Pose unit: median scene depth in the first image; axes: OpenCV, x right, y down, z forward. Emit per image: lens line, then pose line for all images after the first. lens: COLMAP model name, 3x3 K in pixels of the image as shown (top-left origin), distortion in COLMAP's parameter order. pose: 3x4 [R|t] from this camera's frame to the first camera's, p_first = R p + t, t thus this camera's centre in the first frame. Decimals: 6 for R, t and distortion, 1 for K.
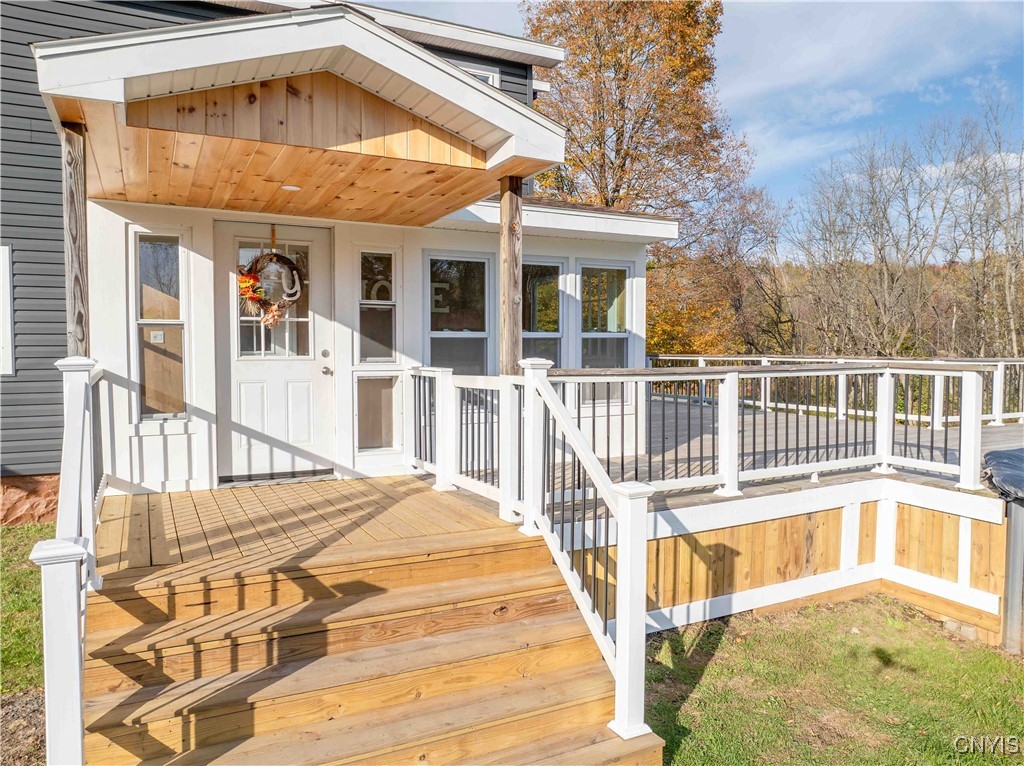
lens RADIAL K [[712.6, 0, 512.0], [0, 712.6, 383.0], [0, 0, 1]] dist [-0.010735, -0.042789]
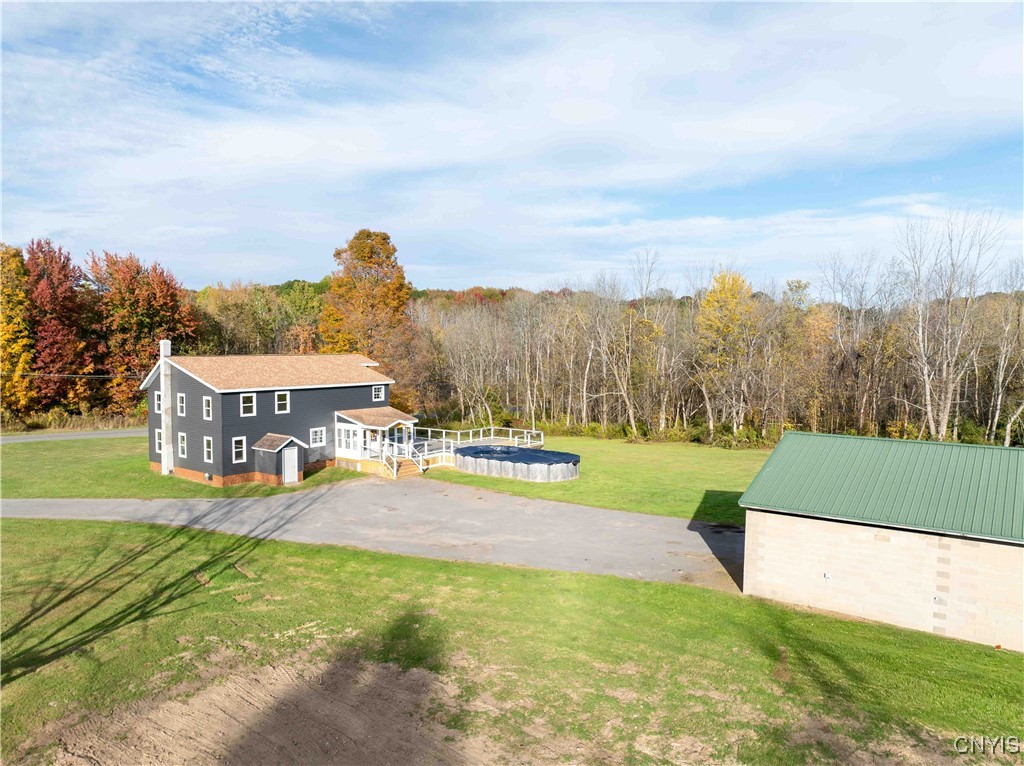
lens RADIAL K [[712.6, 0, 512.0], [0, 712.6, 383.0], [0, 0, 1]] dist [-0.010735, -0.042789]
pose [[0.897944, -0.018954, 0.439702, -2.538454], [0.016596, 0.999820, 0.009209, -0.781830], [-0.439797, -0.000972, 0.898097, -7.205342]]
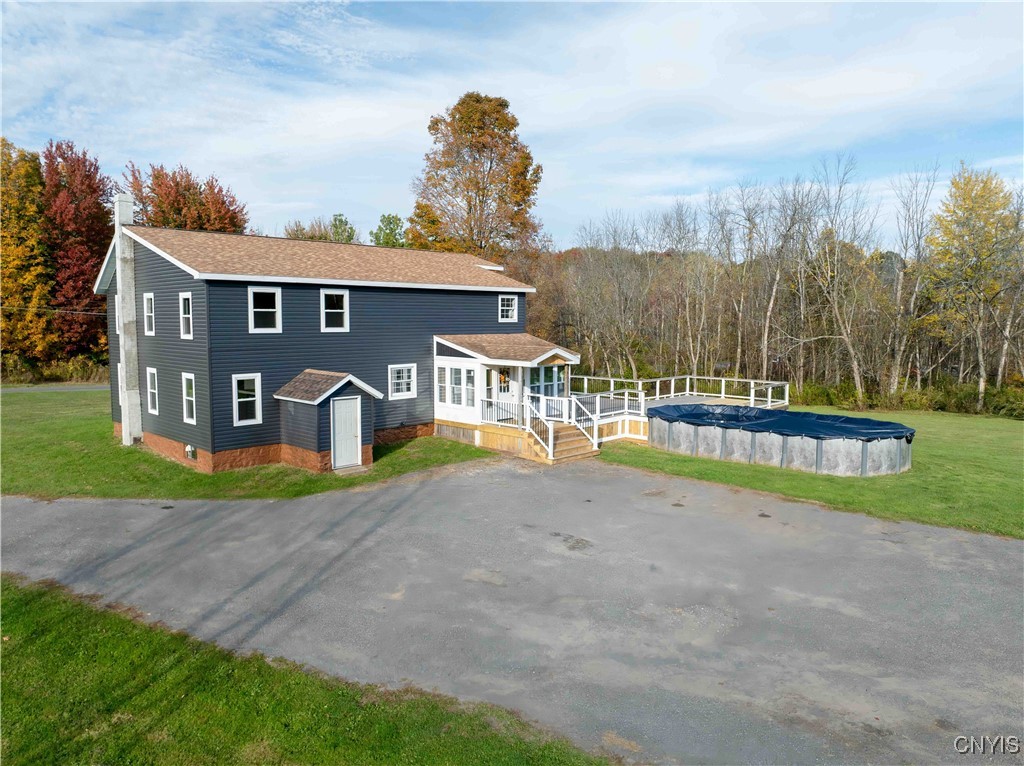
lens RADIAL K [[712.6, 0, 512.0], [0, 712.6, 383.0], [0, 0, 1]] dist [-0.010735, -0.042789]
pose [[0.945488, -0.026200, 0.324600, -1.746614], [0.011949, 0.998878, 0.045820, -0.305188], [-0.325437, -0.039443, 0.944741, -3.258801]]
